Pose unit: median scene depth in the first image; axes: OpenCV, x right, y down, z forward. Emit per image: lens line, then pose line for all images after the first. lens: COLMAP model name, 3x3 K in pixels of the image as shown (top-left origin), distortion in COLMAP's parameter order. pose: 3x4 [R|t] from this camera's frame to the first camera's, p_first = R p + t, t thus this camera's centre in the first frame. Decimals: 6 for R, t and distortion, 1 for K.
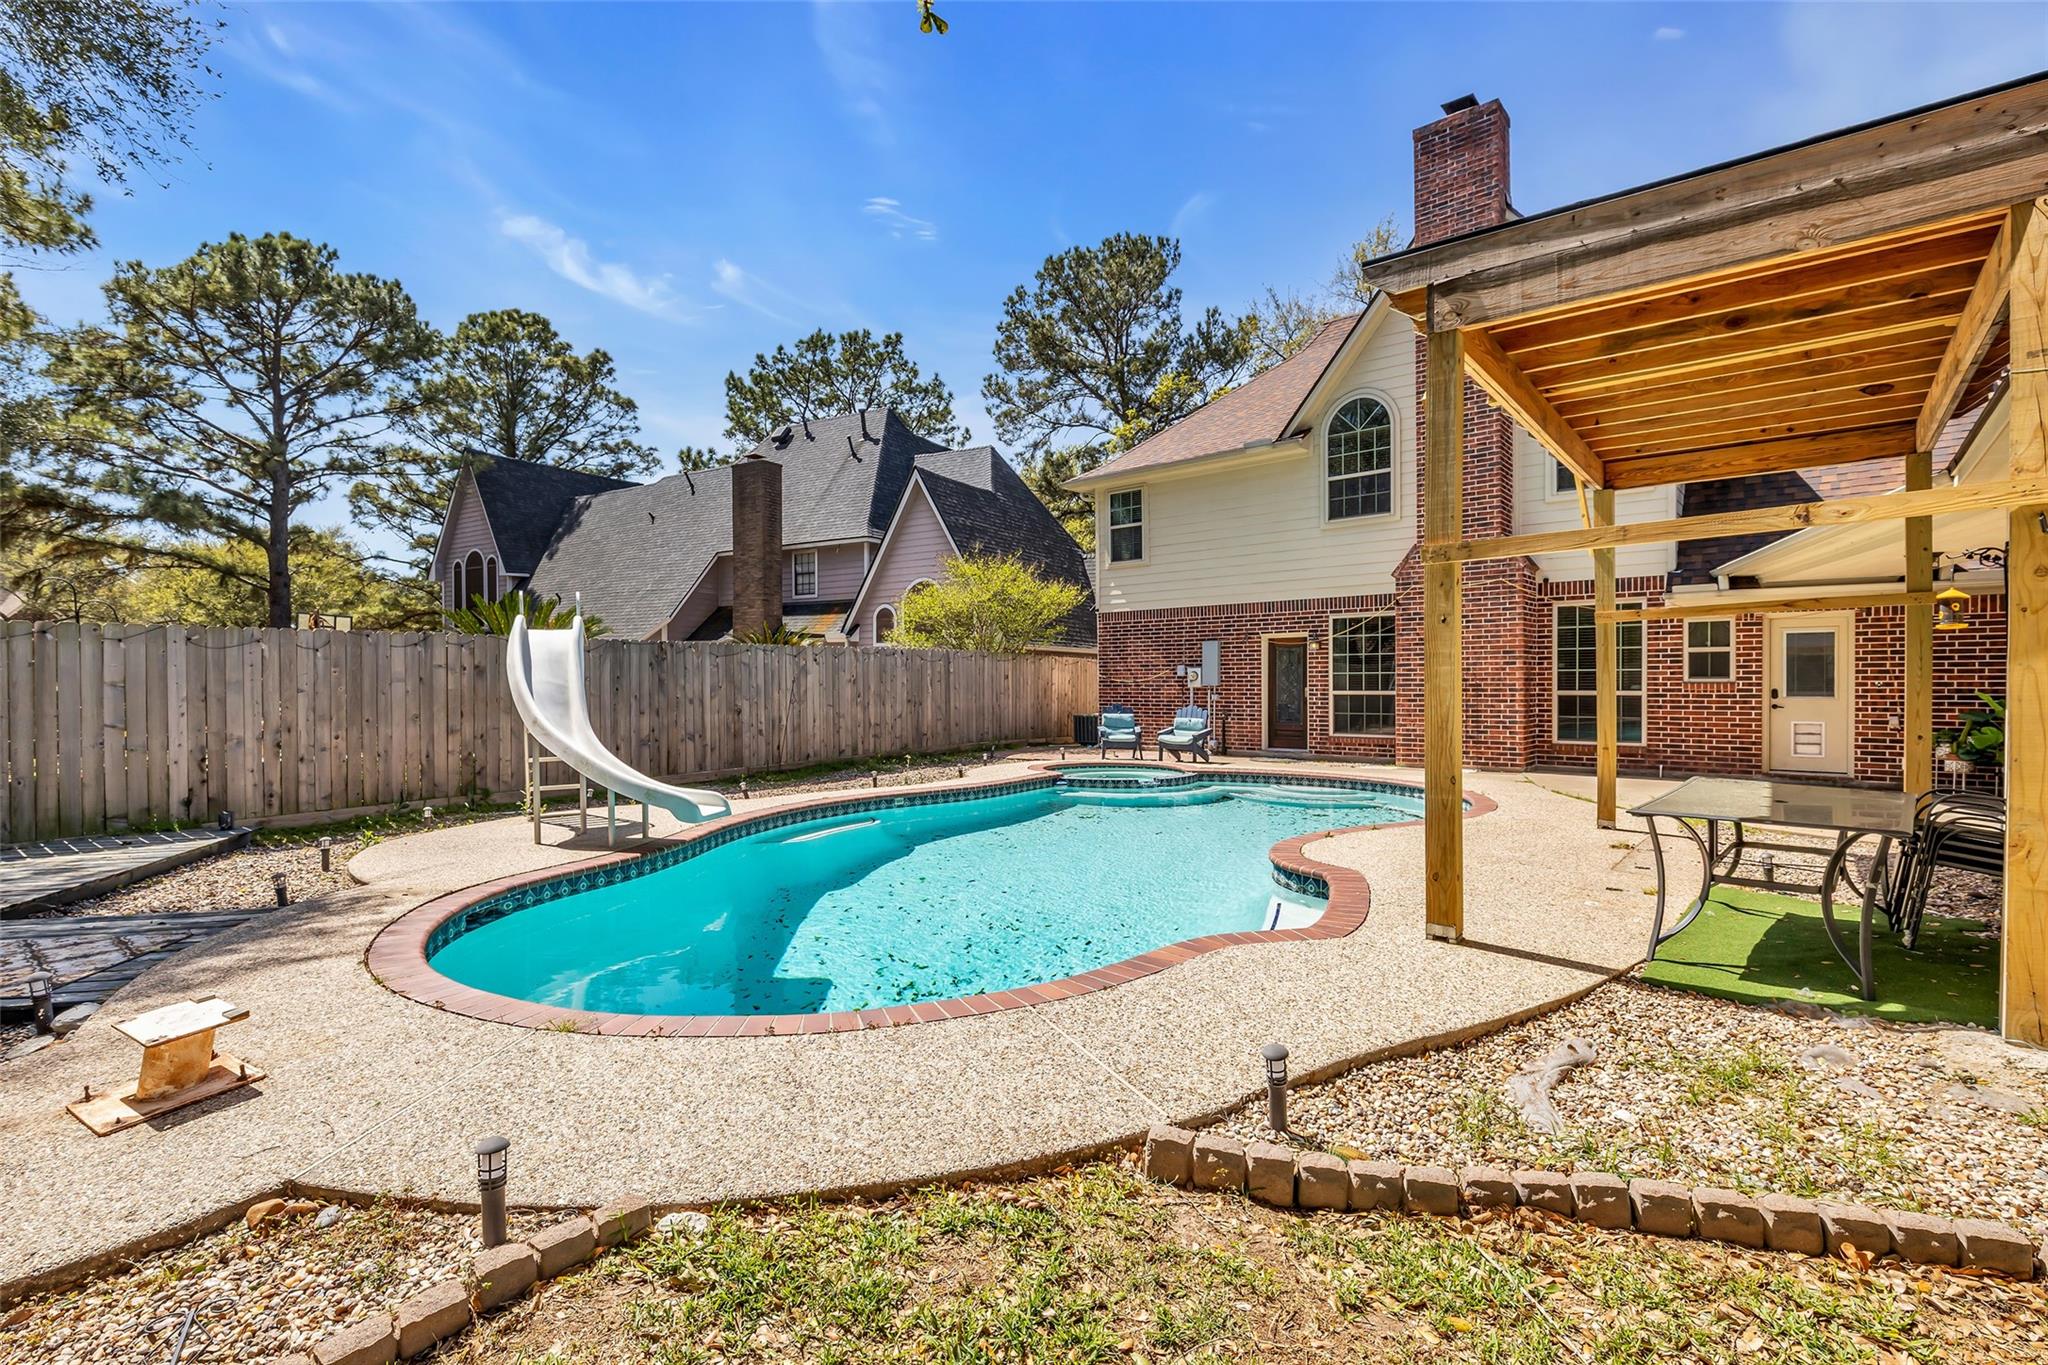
lens RADIAL K [[937.3, 0, 1016.3], [0, 937.3, 694.9], [0, 0, 1]] dist [-0.019321, 0.006800]
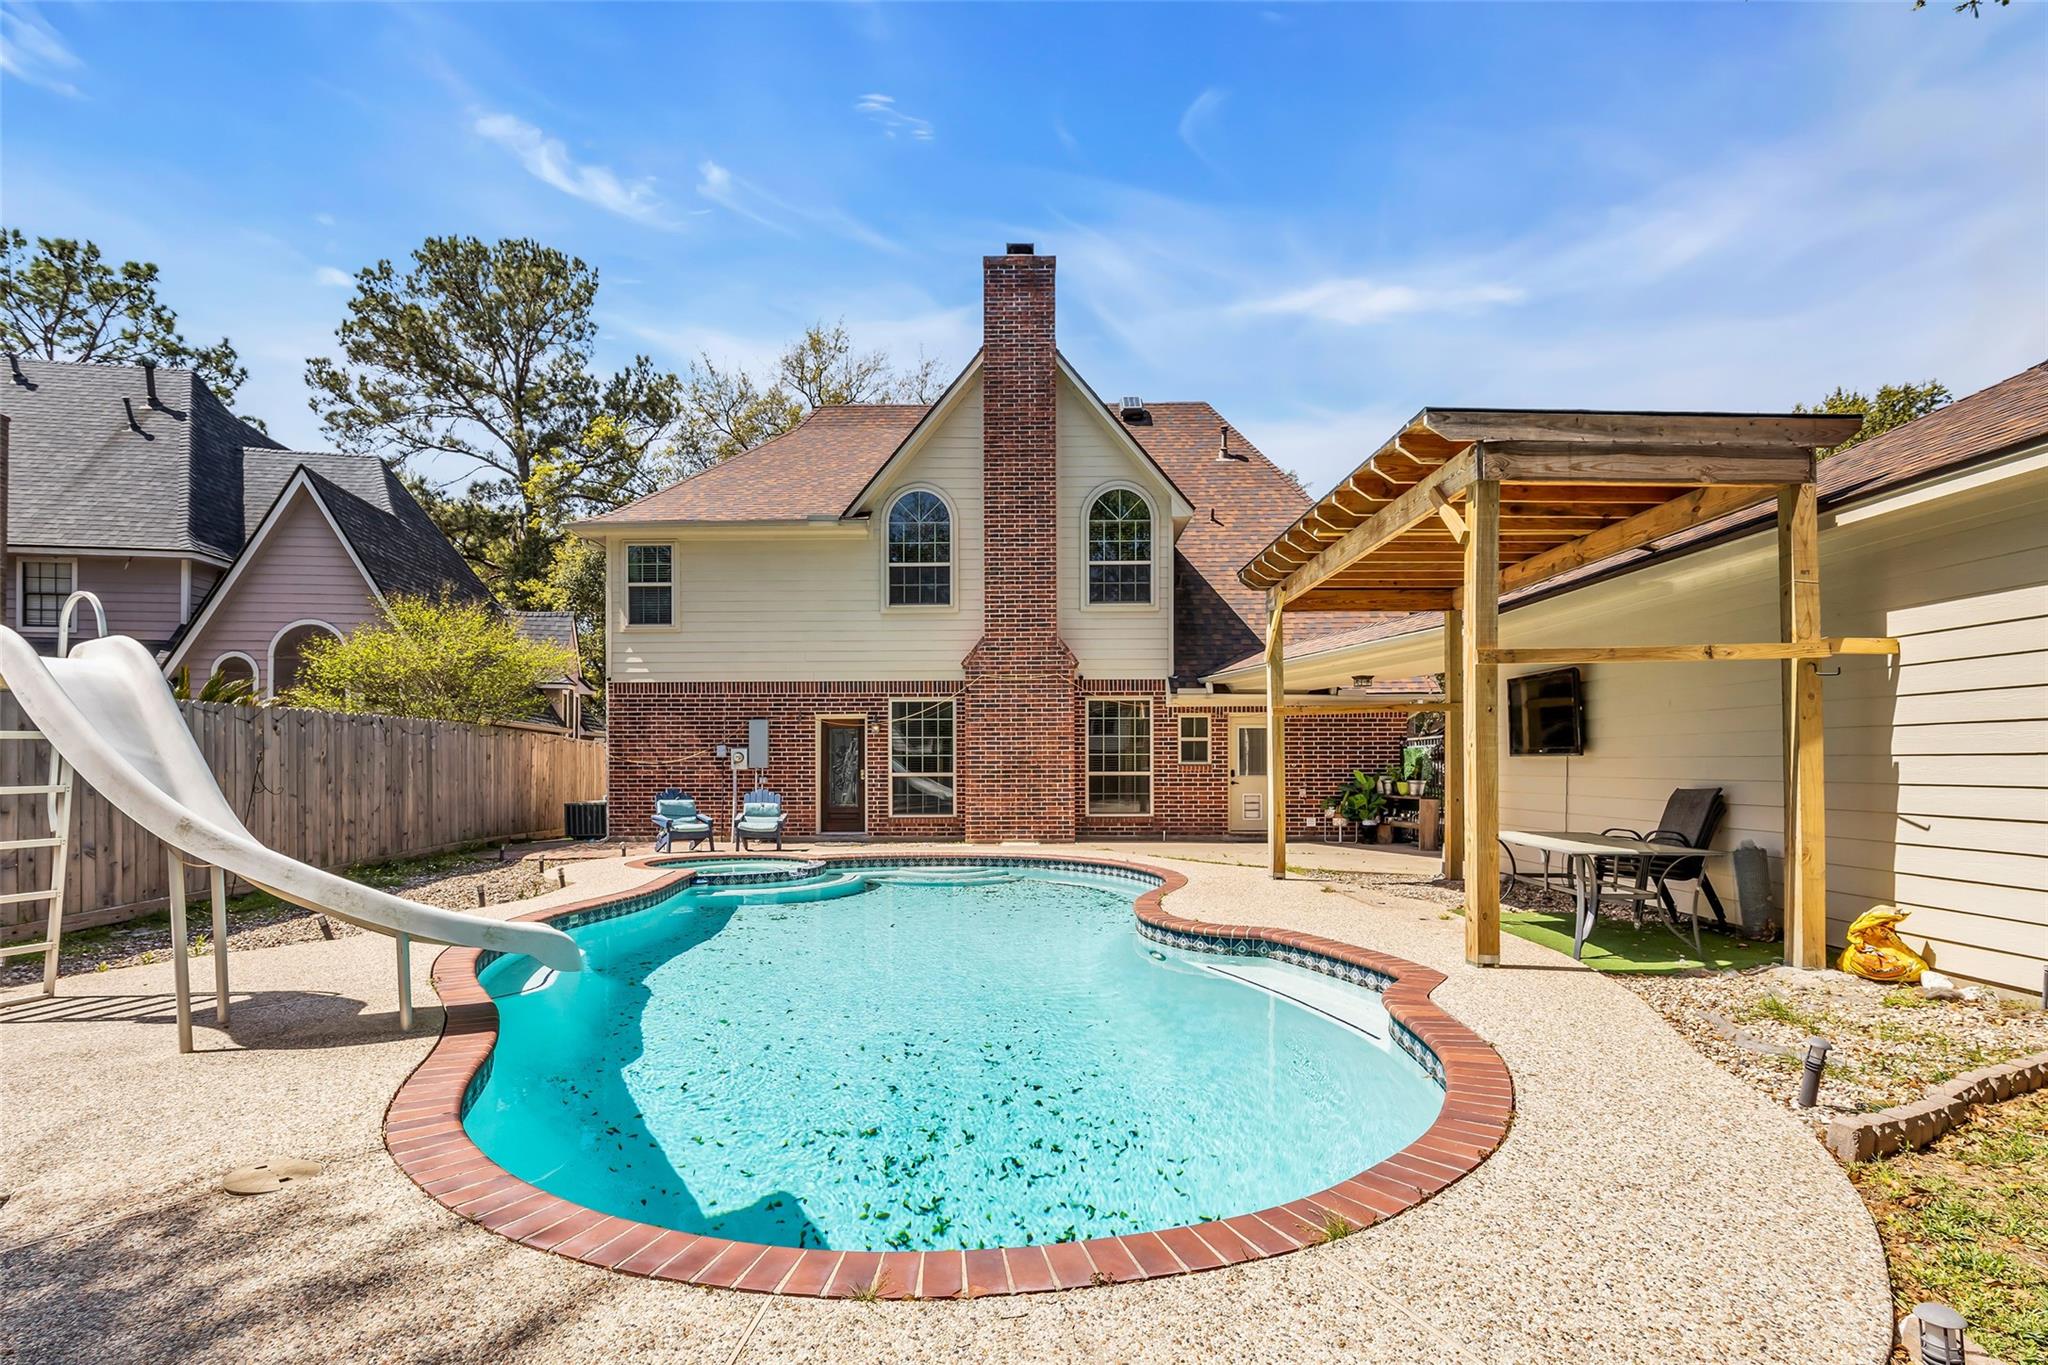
lens RADIAL K [[958.3, 0, 1018.2], [0, 958.3, 760.4], [0, 0, 1]] dist [-0.017531, 0.005200]
pose [[0.757525, 0.006130, 0.652778, -0.237861], [0.007283, 0.999814, -0.017842, 0.001715], [-0.652766, 0.018270, 0.757339, 0.123589]]
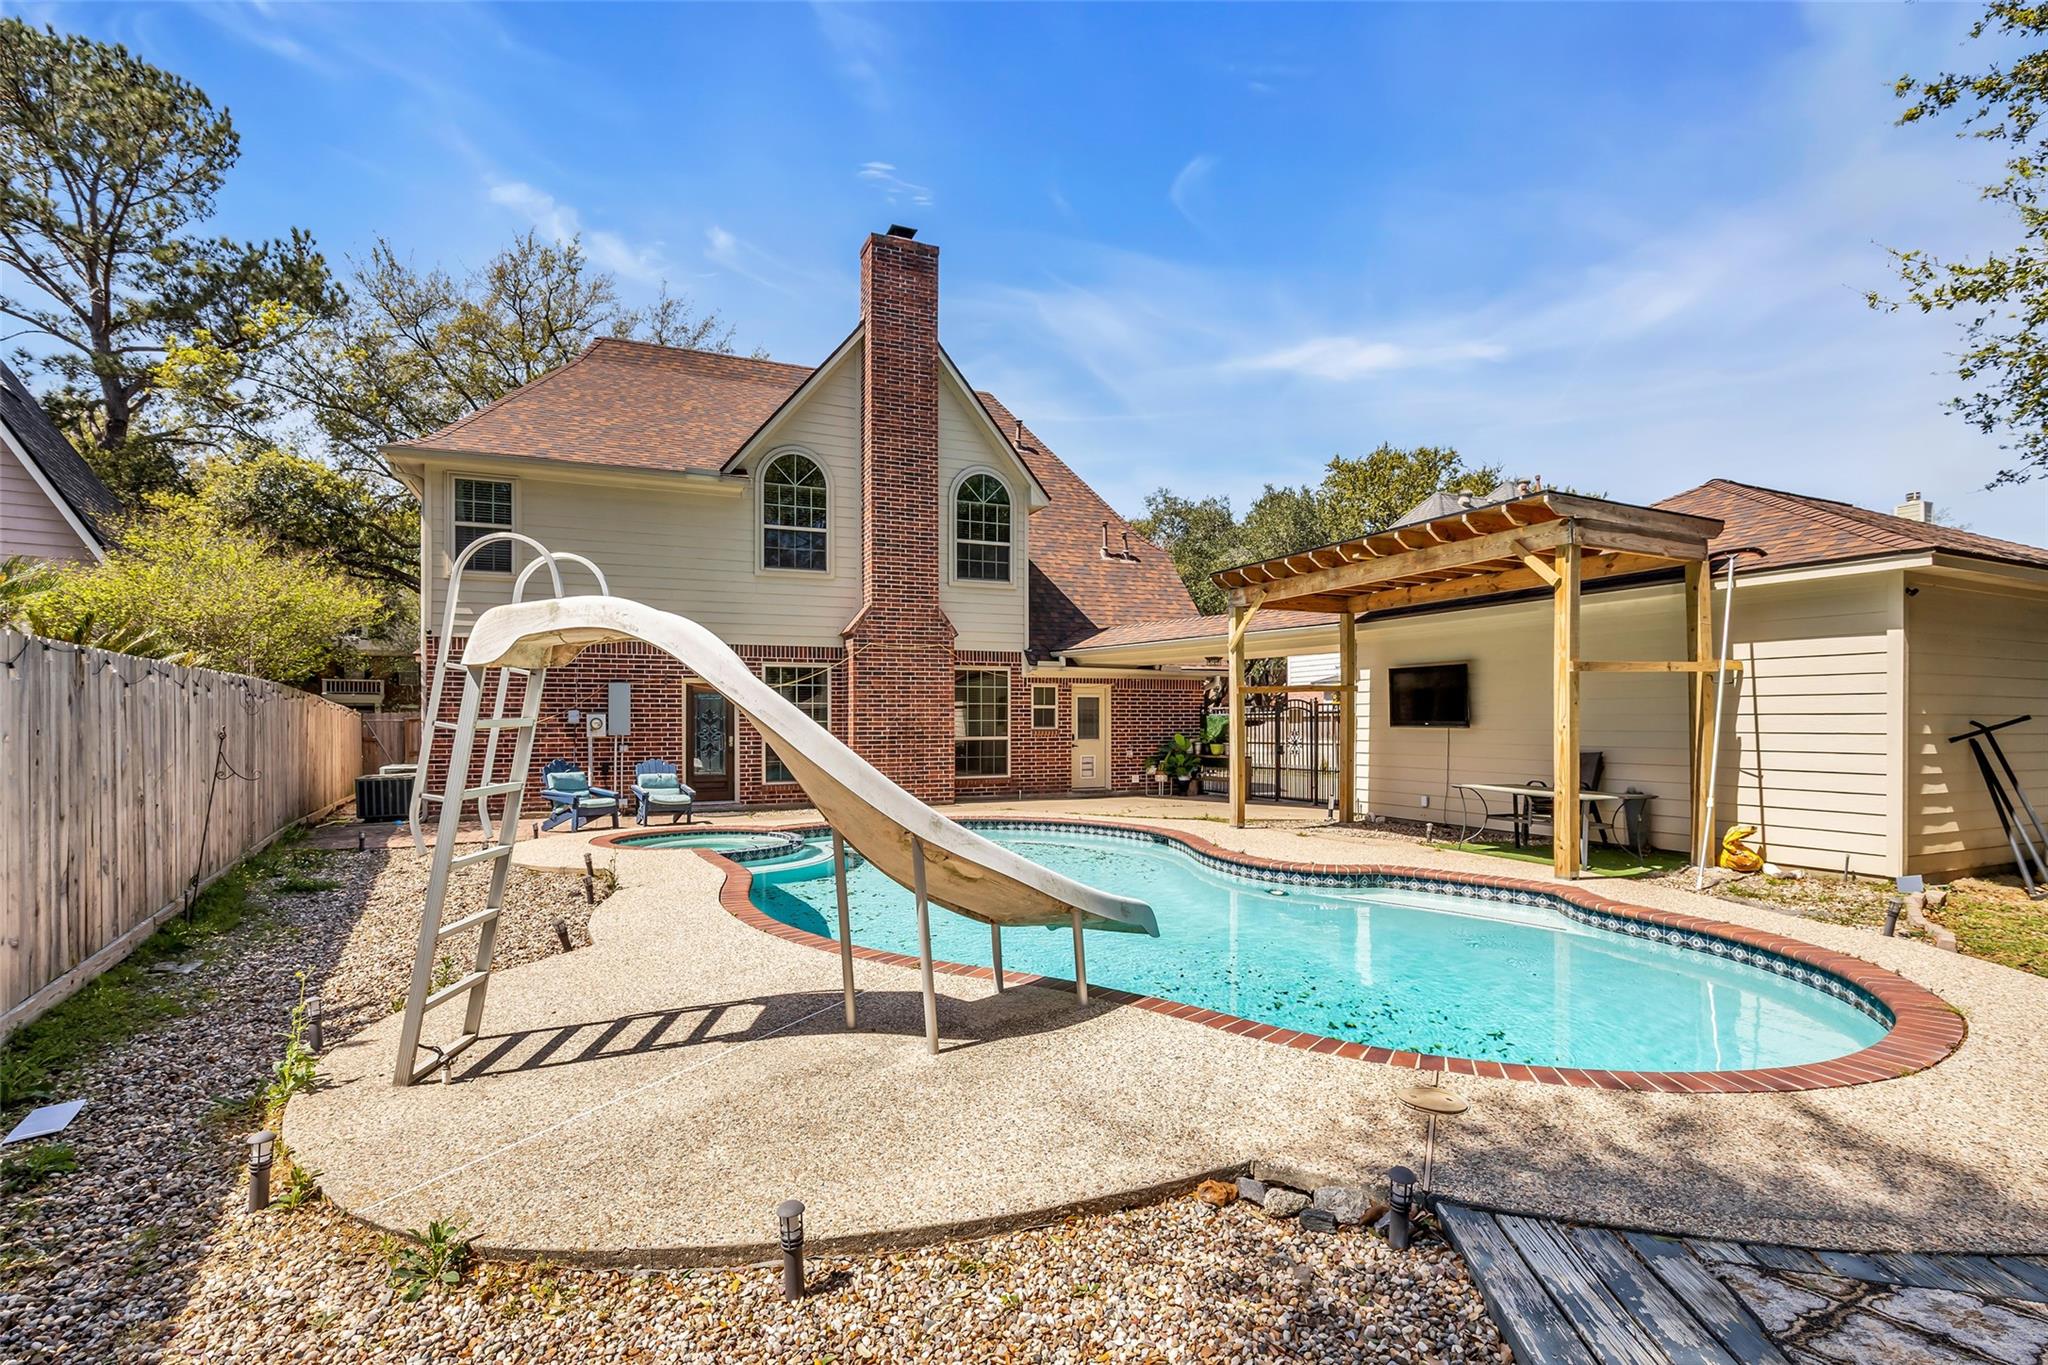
lens RADIAL K [[948.8, 0, 1013.2], [0, 948.8, 720.3], [0, 0, 1]] dist [-0.011754, -0.000090]
pose [[0.421026, 0.003867, 0.907041, -0.465993], [0.012078, 0.999878, -0.009869, -0.011486], [-0.906968, 0.015110, 0.420928, 0.339055]]
